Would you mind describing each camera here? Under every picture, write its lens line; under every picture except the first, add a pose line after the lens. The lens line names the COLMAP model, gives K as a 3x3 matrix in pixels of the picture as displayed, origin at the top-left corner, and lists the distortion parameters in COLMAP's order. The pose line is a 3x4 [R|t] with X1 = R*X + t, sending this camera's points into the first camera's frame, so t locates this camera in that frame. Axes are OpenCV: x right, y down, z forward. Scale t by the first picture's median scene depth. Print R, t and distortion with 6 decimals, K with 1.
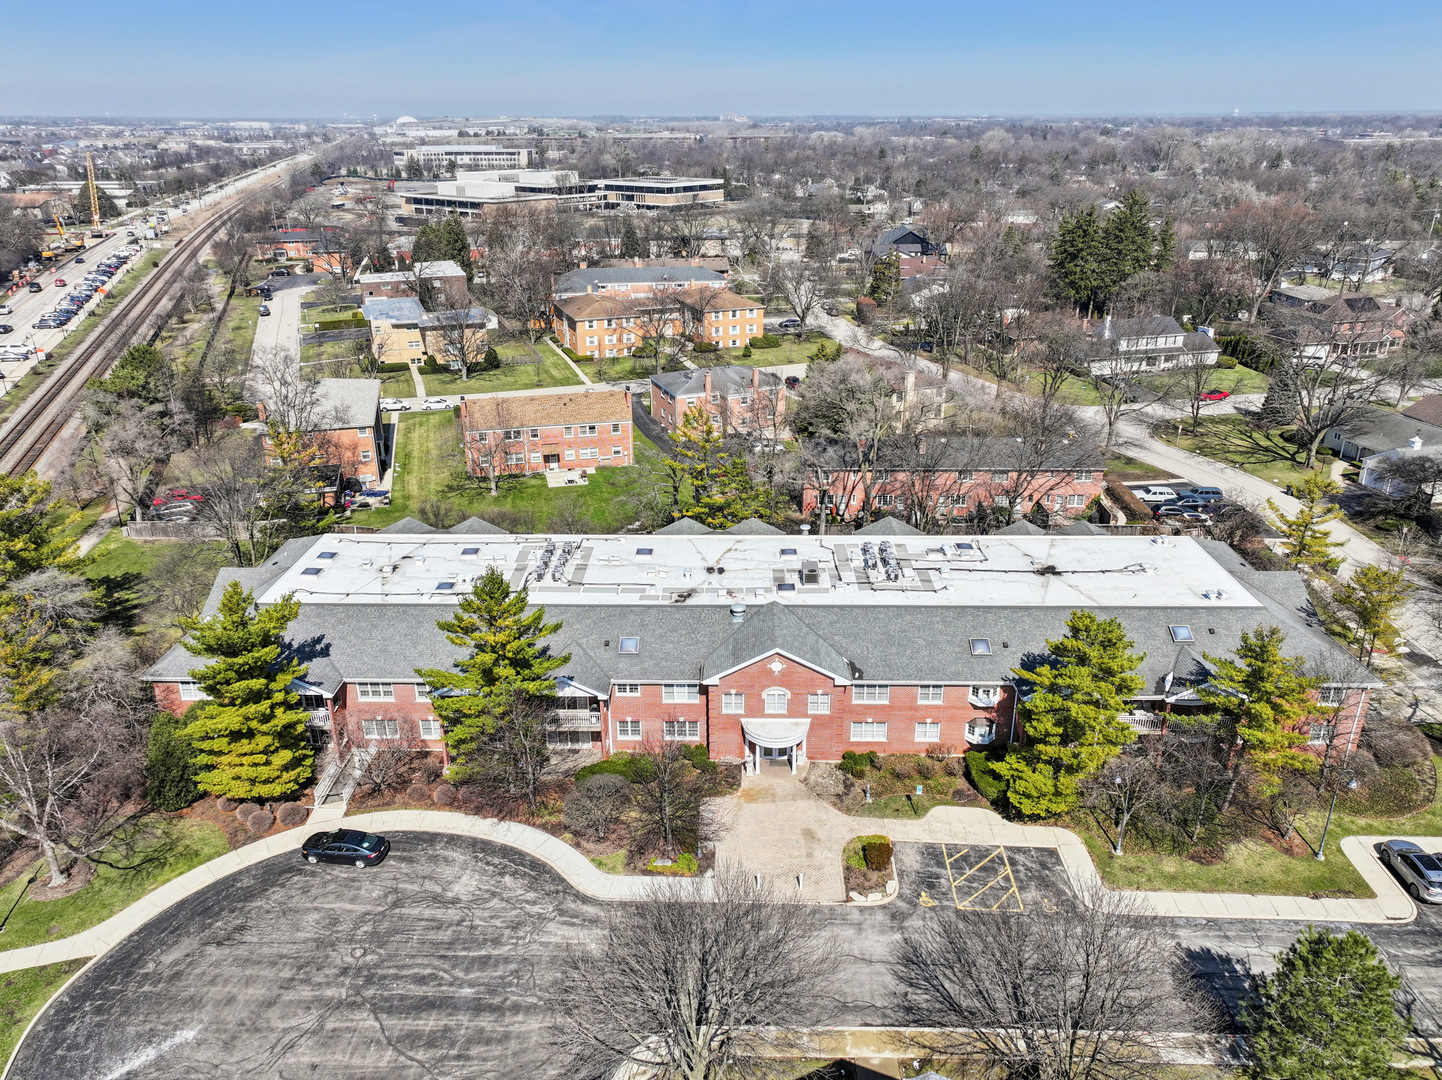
lens RADIAL K [[1014.0, 0, 722.7], [0, 1014.0, 538.0], [0, 0, 1]] dist [0.006847, 0.002131]
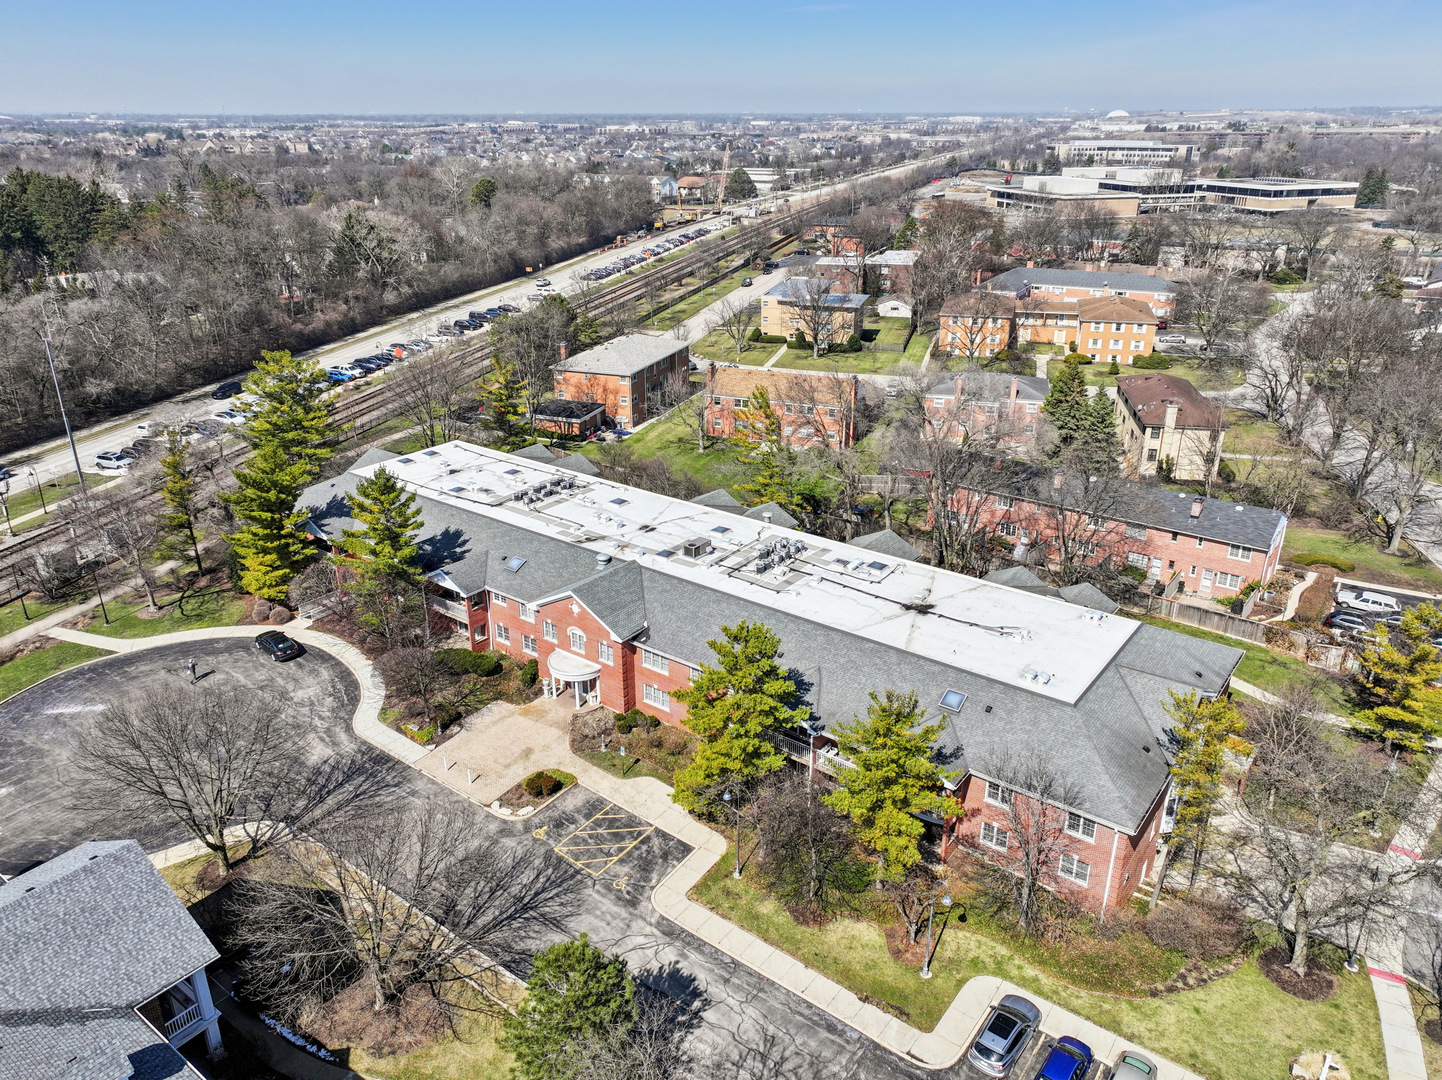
lens RADIAL K [[1014.0, 0, 723.0], [0, 1014.0, 542.0], [0, 0, 1]] dist [0.006847, 0.002131]
pose [[0.808779, 0.227168, -0.542467, 0.218054], [-0.222755, 0.971991, 0.074926, -0.018153], [0.544294, 0.060239, 0.836729, 0.043096]]
